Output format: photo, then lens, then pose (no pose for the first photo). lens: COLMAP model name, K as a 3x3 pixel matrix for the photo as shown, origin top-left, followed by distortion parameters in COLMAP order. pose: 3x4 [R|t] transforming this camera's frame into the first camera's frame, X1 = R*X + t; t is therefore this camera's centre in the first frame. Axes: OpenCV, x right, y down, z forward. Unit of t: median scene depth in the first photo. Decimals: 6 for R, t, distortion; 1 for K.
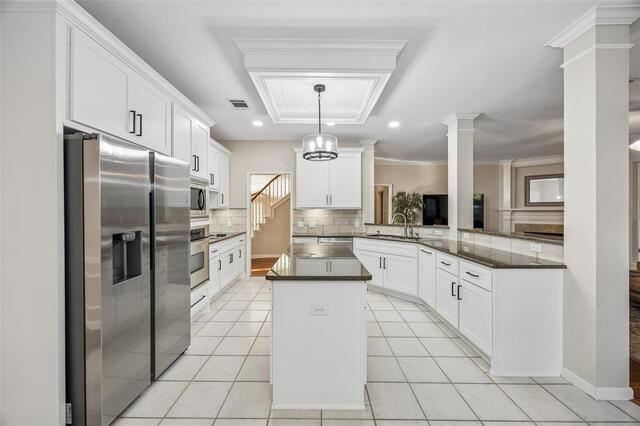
lens RADIAL K [[244.9, 0, 317.4], [0, 244.9, 210.8], [0, 0, 1]] dist [-0.000938, -0.000105]
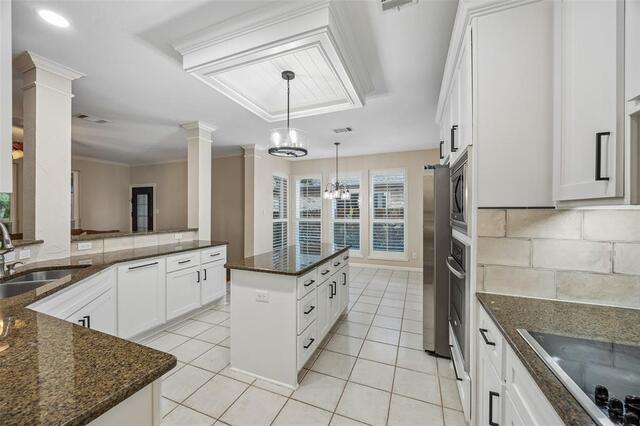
lens RADIAL K [[244.9, 0, 317.4], [0, 244.9, 210.8], [0, 0, 1]] dist [-0.000938, -0.000105]
pose [[-0.925392, -0.004715, 0.378983, -0.233853], [-0.000168, 0.999928, 0.012029, -0.011372], [-0.379013, 0.011067, -0.925325, 0.980099]]
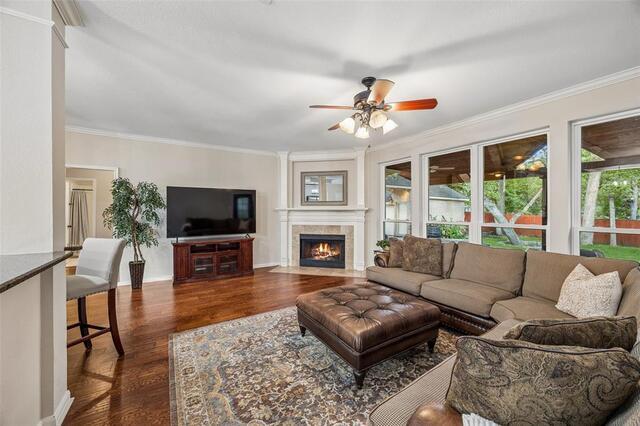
lens RADIAL K [[244.9, 0, 317.4], [0, 244.9, 210.8], [0, 0, 1]] dist [-0.000938, -0.000105]
pose [[0.847389, -0.003310, 0.530962, 0.574012], [0.004678, 0.999988, -0.001233, 0.004095], [-0.530952, 0.003528, 0.847395, 0.279272]]
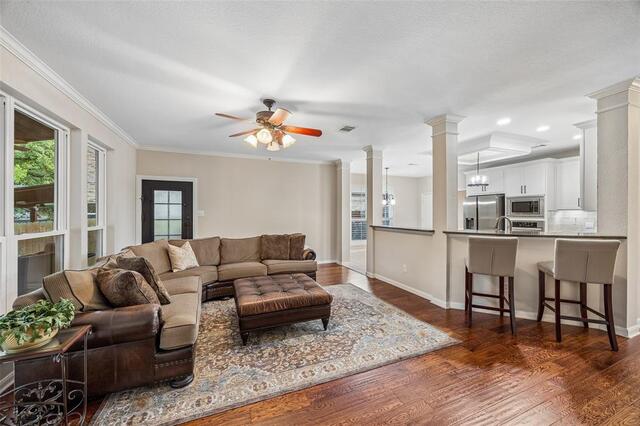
lens RADIAL K [[244.9, 0, 317.4], [0, 244.9, 210.8], [0, 0, 1]] dist [-0.000938, -0.000105]
pose [[-0.921709, -0.002528, -0.387874, 1.075098], [-0.002118, 0.999997, -0.001484, -0.001595], [0.387877, -0.000547, -0.921711, 1.280926]]
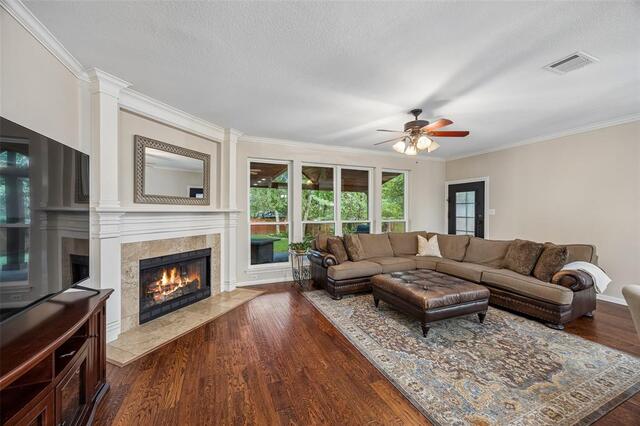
lens RADIAL K [[246.4, 0, 318.2], [0, 246.4, 209.9], [0, 0, 1]] dist [0.000587, 0.000008]
pose [[-0.387119, 0.003604, 0.922023, 0.419348], [0.006041, 0.999981, -0.001372, -0.003640], [-0.922010, 0.005039, -0.387134, 1.182374]]
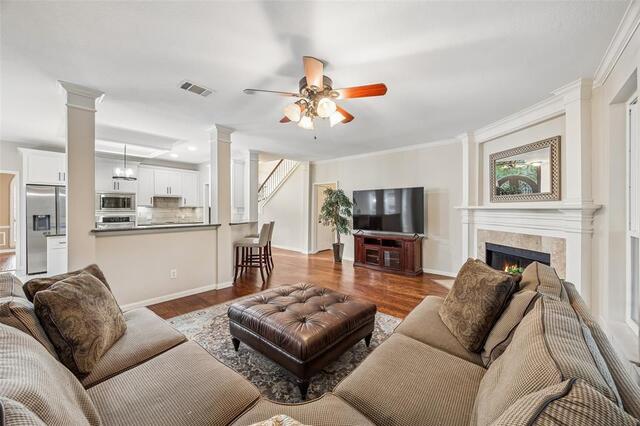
lens RADIAL K [[246.4, 0, 318.2], [0, 246.4, 209.9], [0, 0, 1]] dist [0.000587, 0.000008]
pose [[0.756178, 0.004182, -0.654353, 1.263660], [-0.006357, 0.999979, -0.000955, 0.006208], [0.654336, 0.004882, 0.756189, 0.307584]]
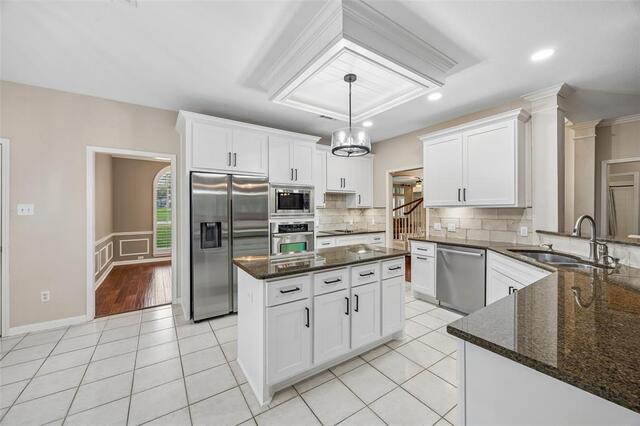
lens RADIAL K [[244.9, 0, 317.4], [0, 244.9, 210.8], [0, 0, 1]] dist [-0.000938, -0.000105]
pose [[0.563093, 0.002410, -0.826390, 0.381700], [-0.004841, 0.999988, -0.000383, 0.005579], [0.826379, 0.004216, 0.563098, 0.203735]]
